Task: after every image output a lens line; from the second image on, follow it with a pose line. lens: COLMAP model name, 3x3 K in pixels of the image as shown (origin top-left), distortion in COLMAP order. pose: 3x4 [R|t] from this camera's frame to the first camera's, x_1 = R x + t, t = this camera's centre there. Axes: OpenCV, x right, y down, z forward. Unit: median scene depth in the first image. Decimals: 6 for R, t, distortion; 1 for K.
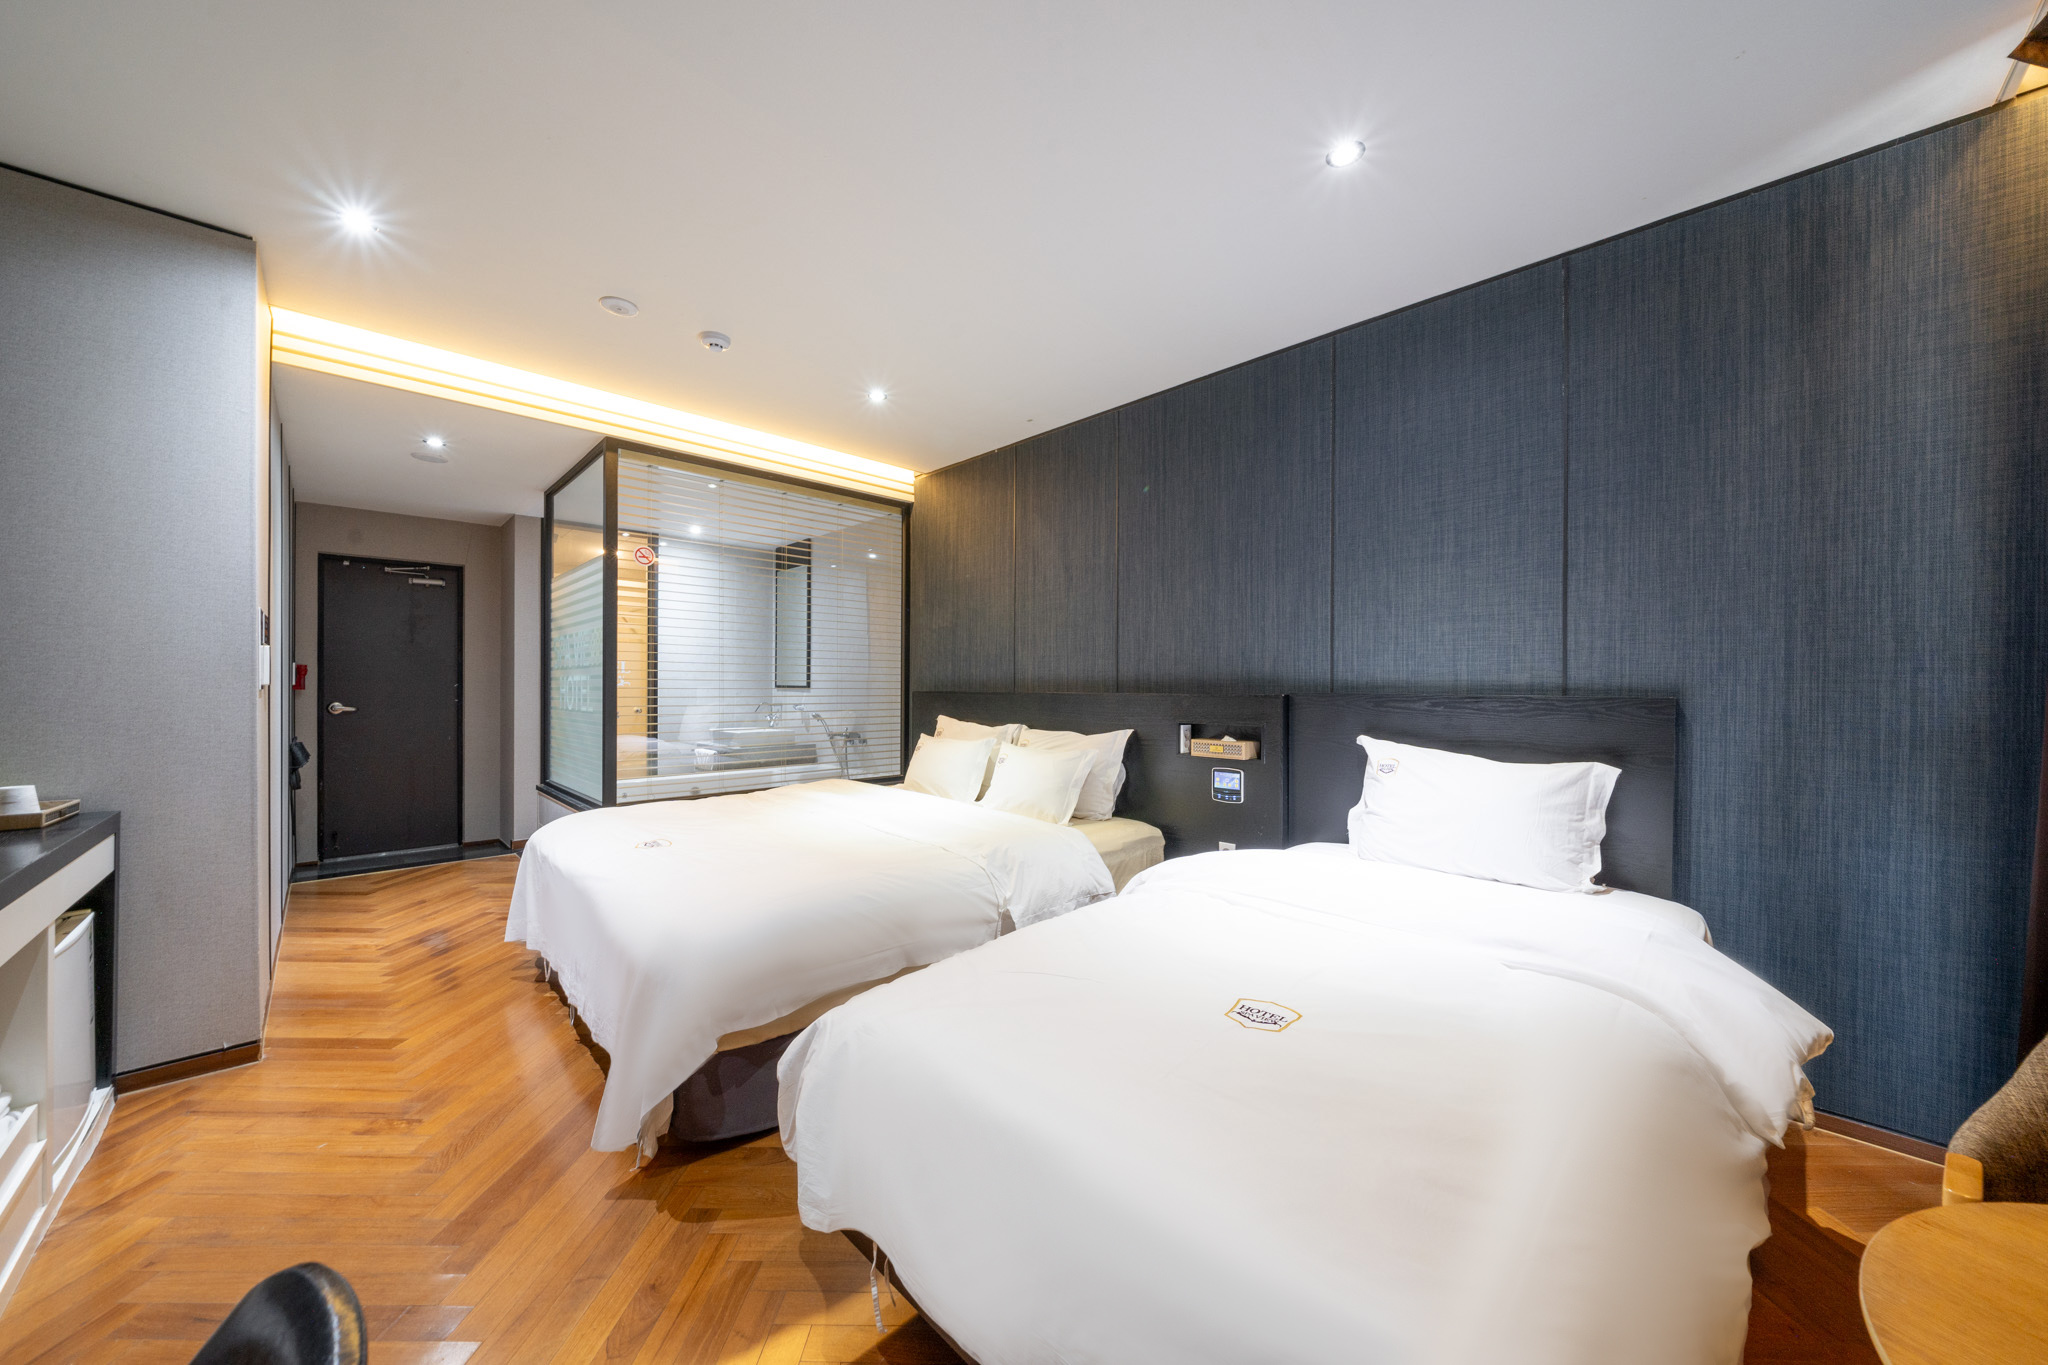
lens RADIAL K [[700.7, 0, 1027.7], [0, 700.7, 684.7], [0, 0, 1]] dist [-0.002674, -0.000194]
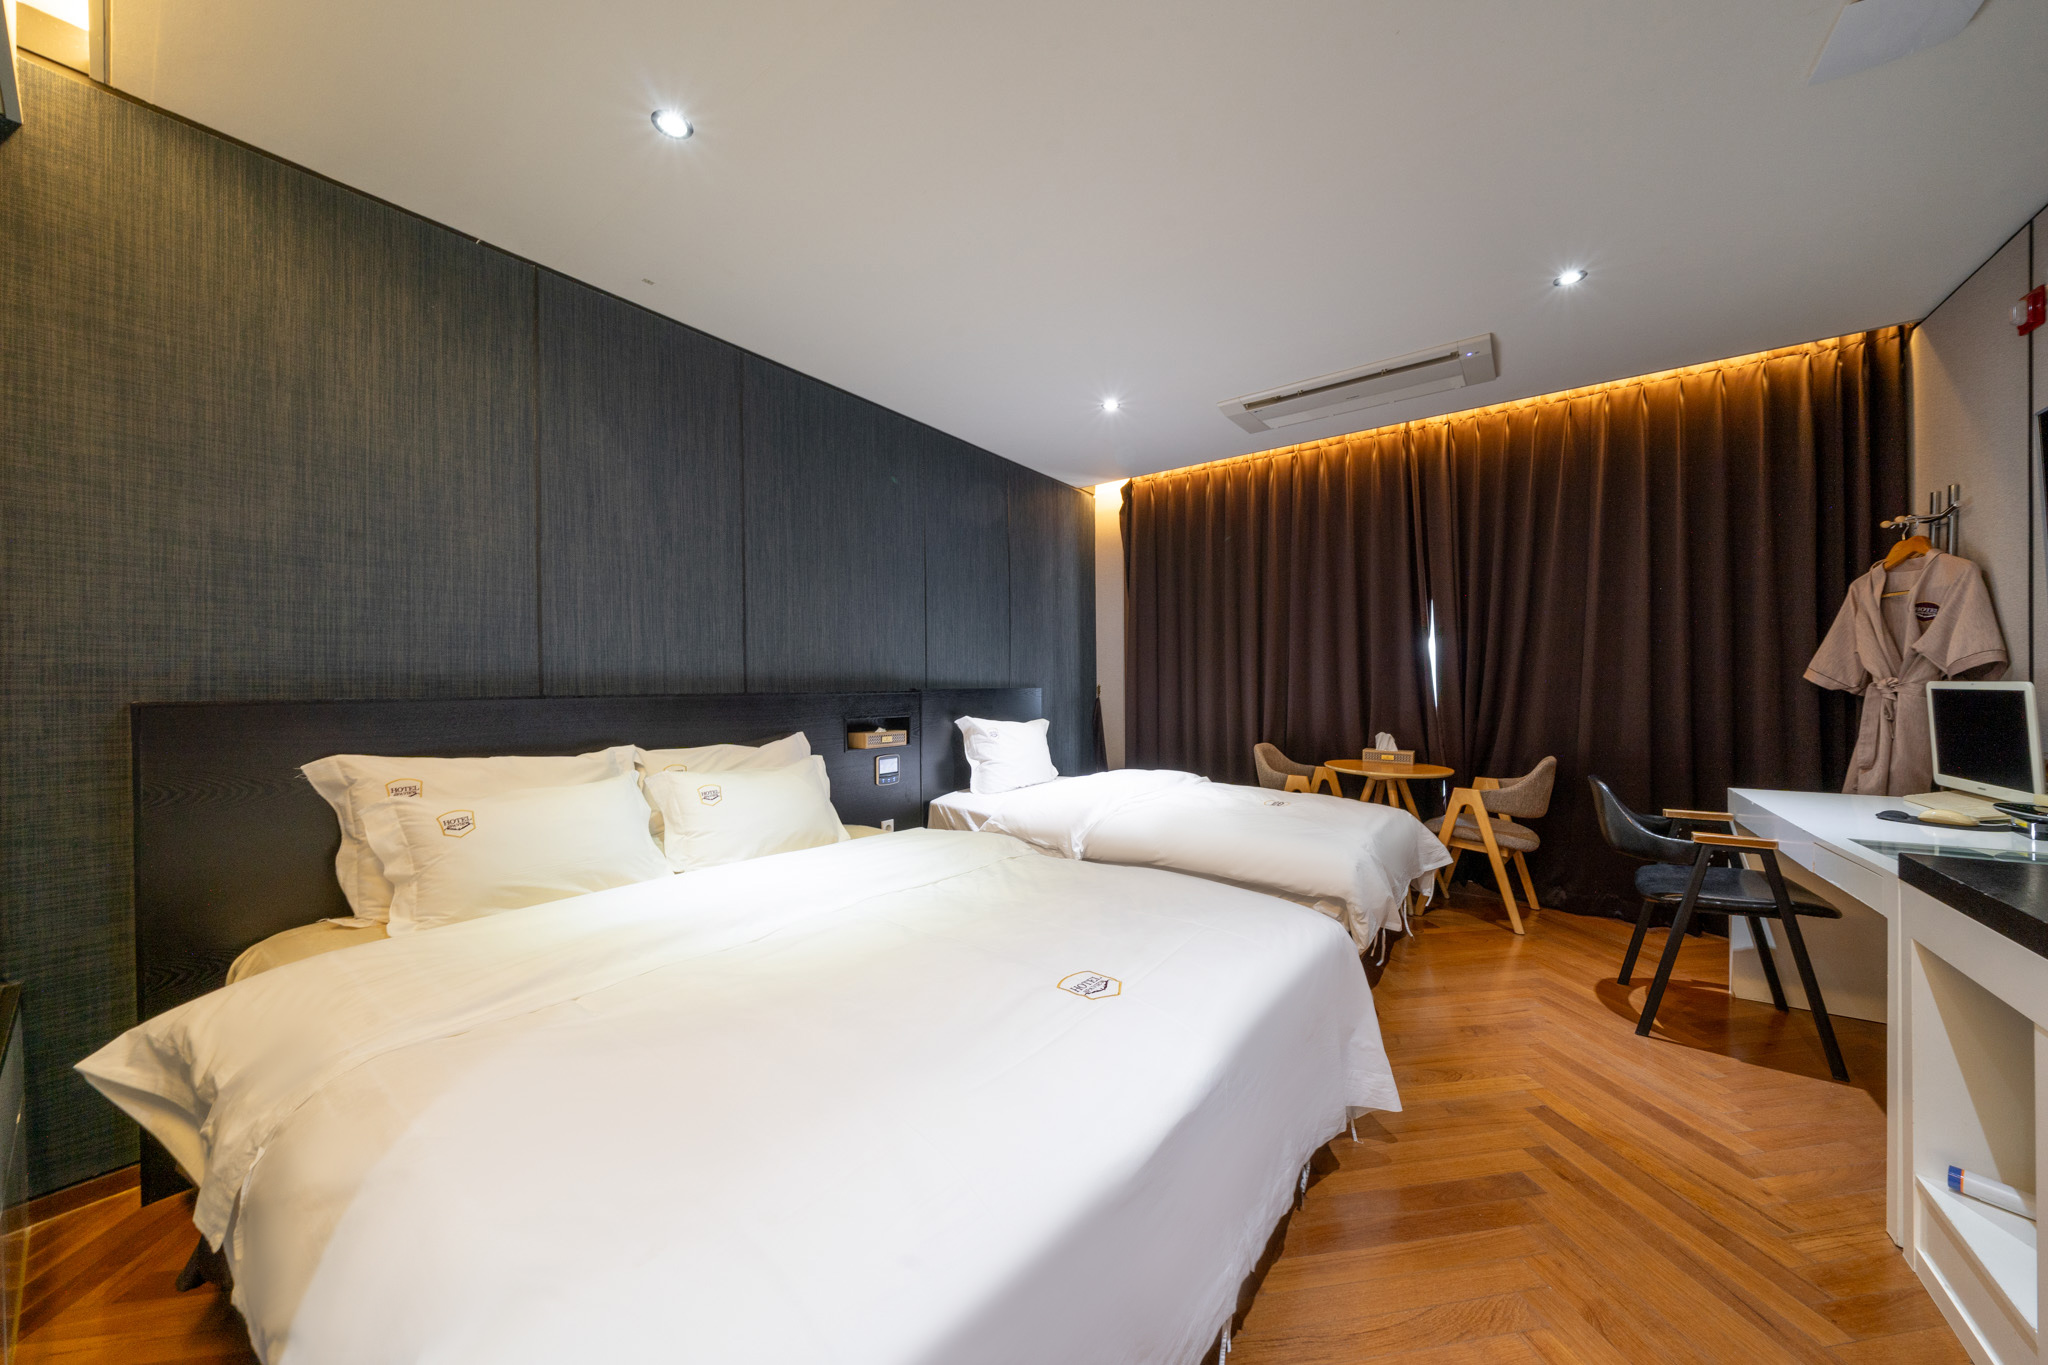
lens RADIAL K [[700.7, 0, 1019.1], [0, 700.7, 684.6], [0, 0, 1]] dist [-0.002674, -0.000194]
pose [[-0.136496, -0.006821, 0.990617, -0.937362], [-0.001598, 0.999977, 0.006666, -0.004926], [-0.990639, -0.000673, -0.136504, 0.998508]]
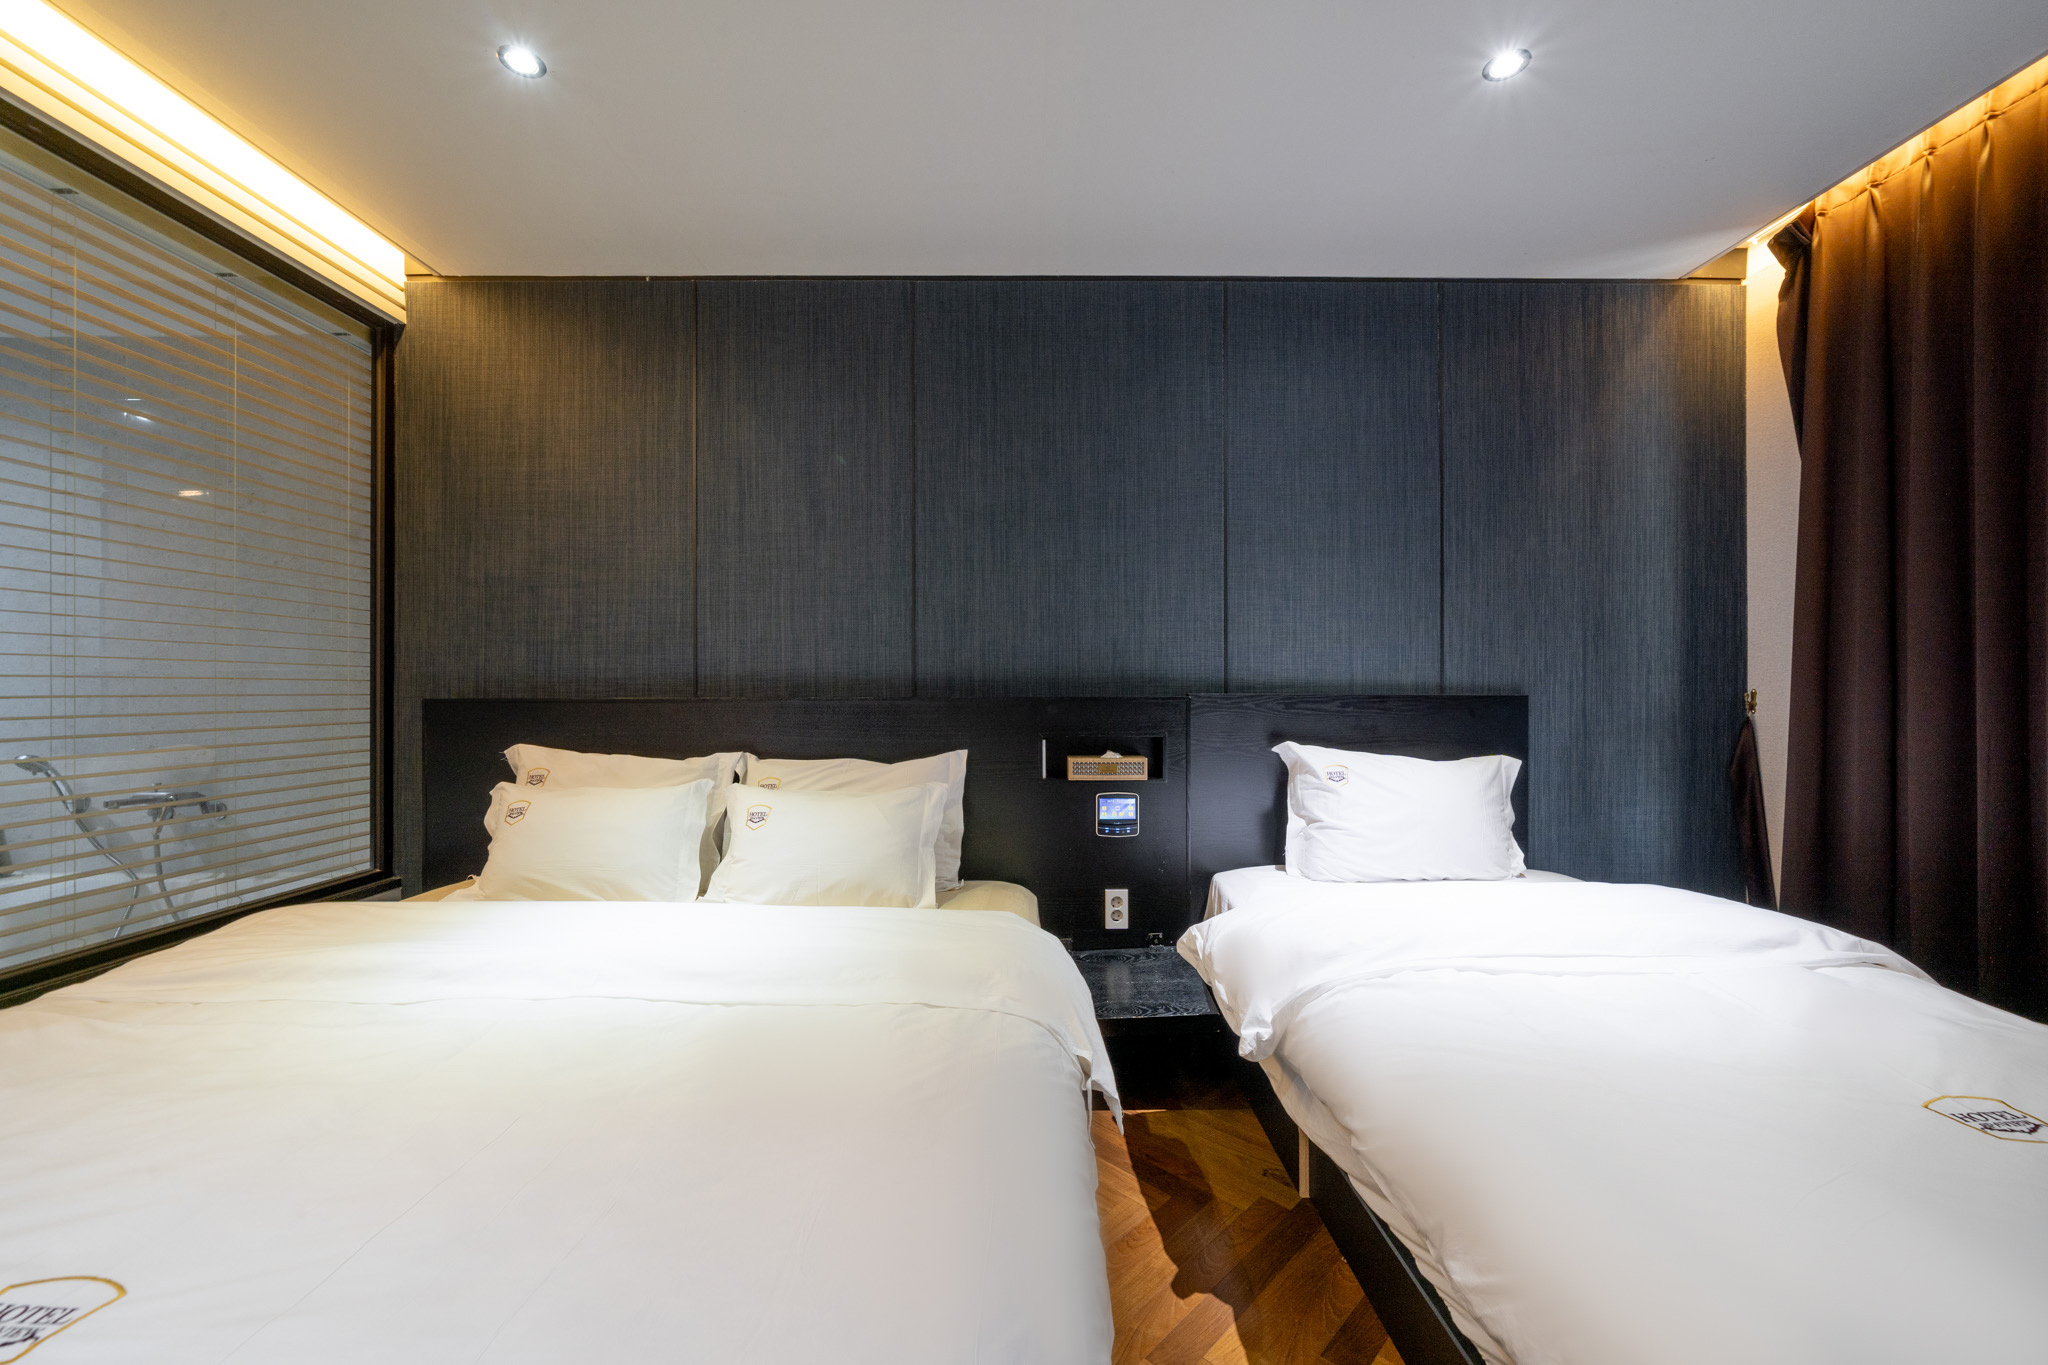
lens RADIAL K [[789.4, 0, 1028.2], [0, 789.4, 685.9], [0, 0, 1]] dist [-0.000132, 0.000483]
pose [[0.705574, -0.003599, 0.708627, -0.426050], [0.002265, 0.999993, 0.002823, -0.001644], [-0.708632, -0.000387, 0.705578, 0.480989]]
